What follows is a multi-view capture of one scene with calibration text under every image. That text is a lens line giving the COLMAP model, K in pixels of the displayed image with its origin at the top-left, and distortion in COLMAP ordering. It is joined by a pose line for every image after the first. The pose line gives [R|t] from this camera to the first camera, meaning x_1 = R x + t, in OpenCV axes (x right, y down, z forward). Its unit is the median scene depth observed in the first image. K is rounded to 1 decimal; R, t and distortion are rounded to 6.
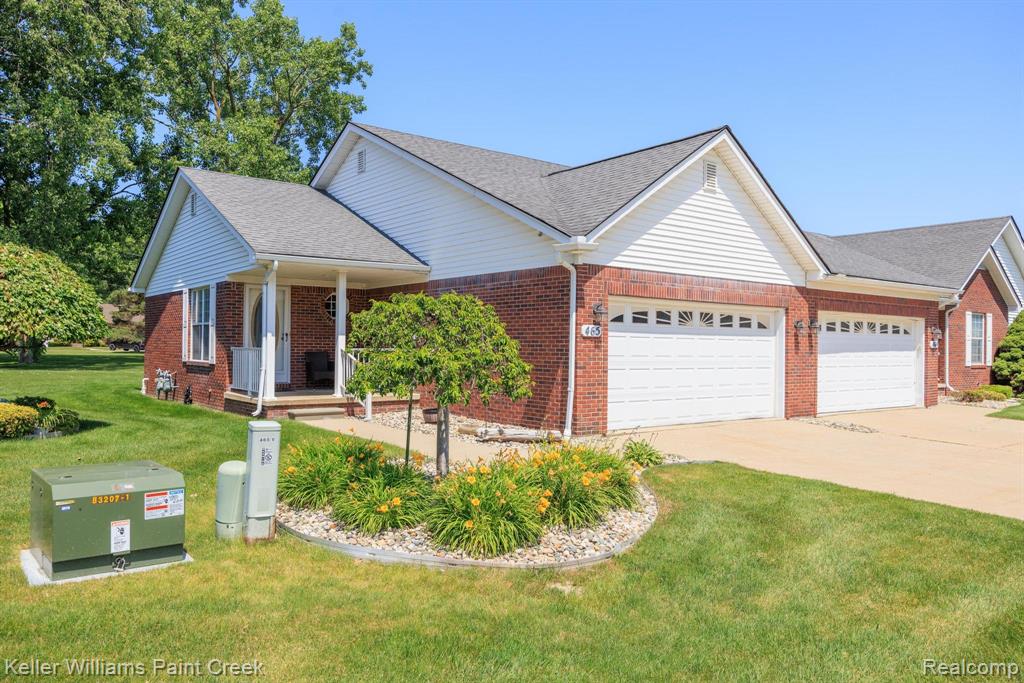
lens RADIAL K [[761.4, 0, 511.0], [0, 761.4, 343.4], [0, 0, 1]] dist [0.001953, 0.000683]
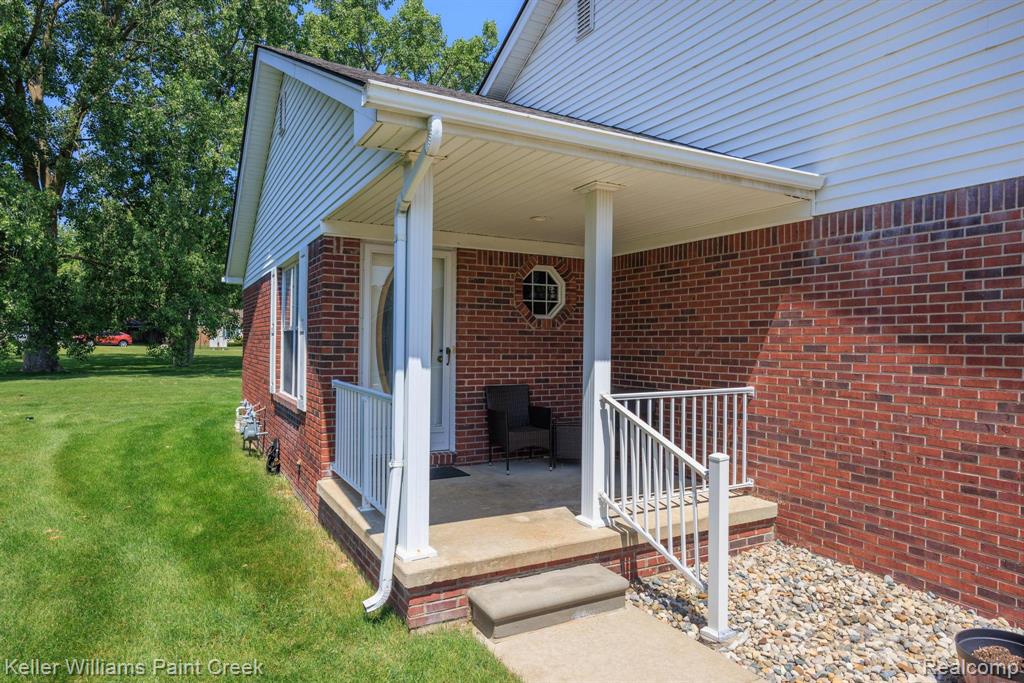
lens RADIAL K [[624.5, 0, 510.2], [0, 624.5, 338.9], [0, 0, 1]] dist [-0.003063, -0.000134]
pose [[0.988515, -0.001001, -0.151118, -0.195753], [0.000472, 0.999994, -0.003543, -0.017698], [0.151121, 0.003431, 0.988509, 0.614331]]
